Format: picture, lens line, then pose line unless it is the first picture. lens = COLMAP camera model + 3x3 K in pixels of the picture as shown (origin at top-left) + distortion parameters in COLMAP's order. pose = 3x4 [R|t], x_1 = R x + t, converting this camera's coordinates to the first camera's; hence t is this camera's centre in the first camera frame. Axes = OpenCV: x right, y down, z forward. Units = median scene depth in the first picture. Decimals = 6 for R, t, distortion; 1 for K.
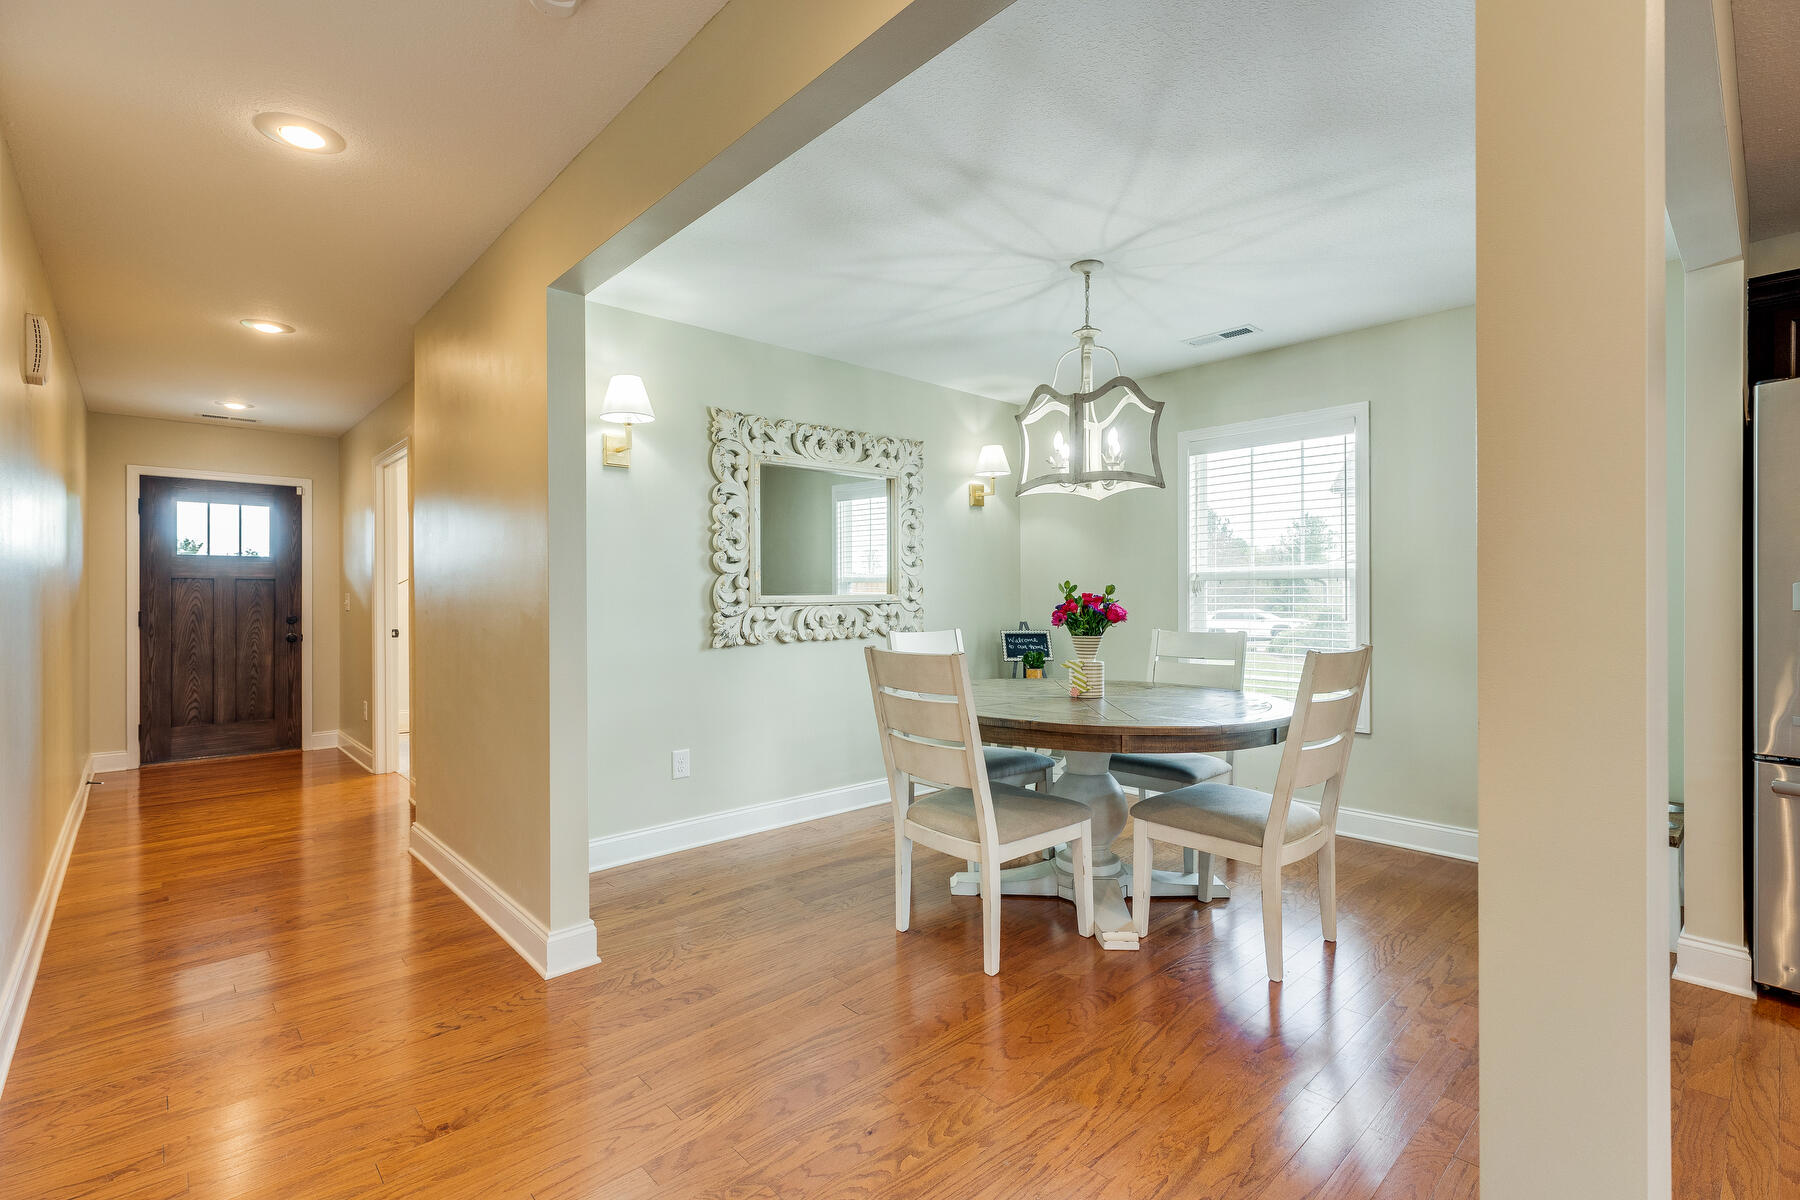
lens RADIAL K [[810.6, 0, 900.5], [0, 810.6, 598.3], [0, 0, 1]] dist [0.005770, 0.000603]
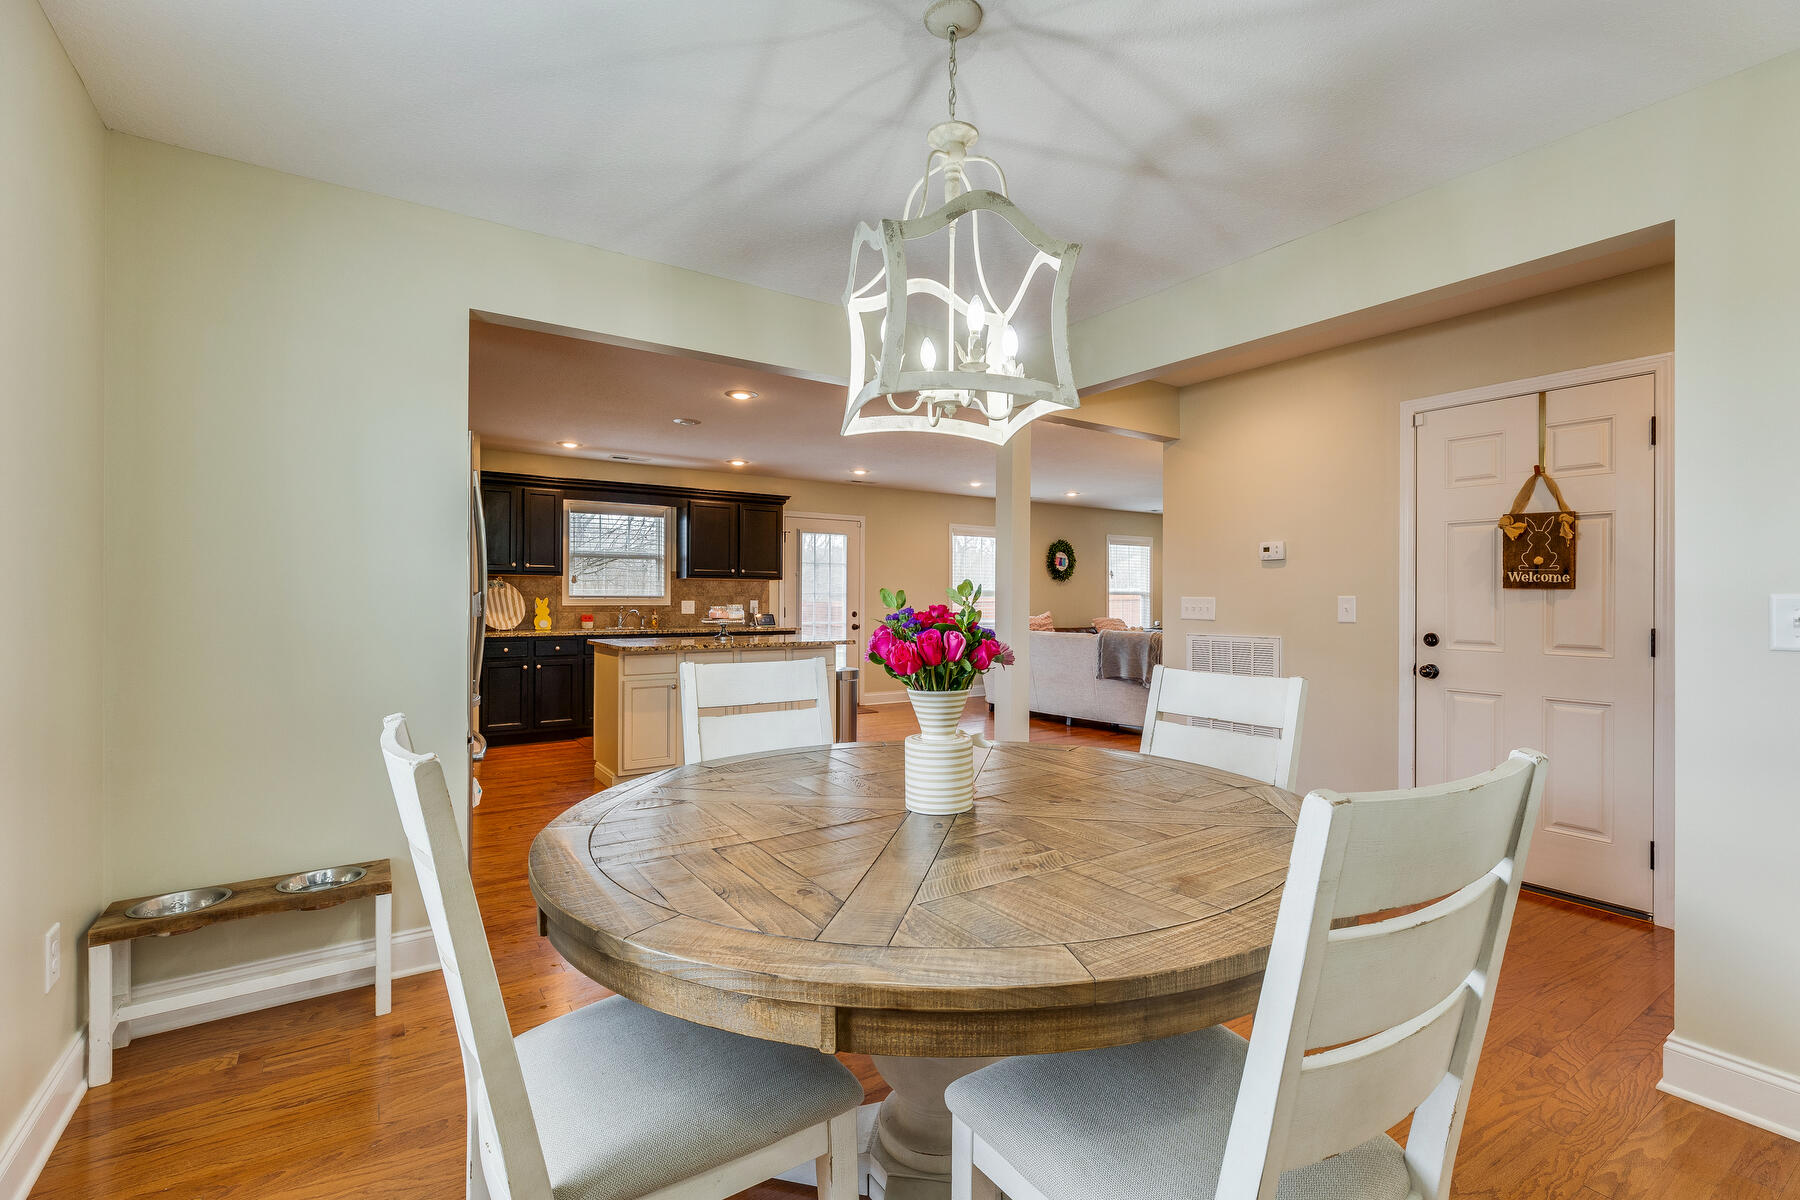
lens RADIAL K [[810.6, 0, 898.9], [0, 810.6, 598.3], [0, 0, 1]] dist [0.005770, 0.000603]
pose [[-0.987642, -0.000414, 0.156723, 0.115356], [-0.000342, 1.000000, 0.000489, -0.005858], [-0.156724, 0.000429, -0.987642, 1.010287]]
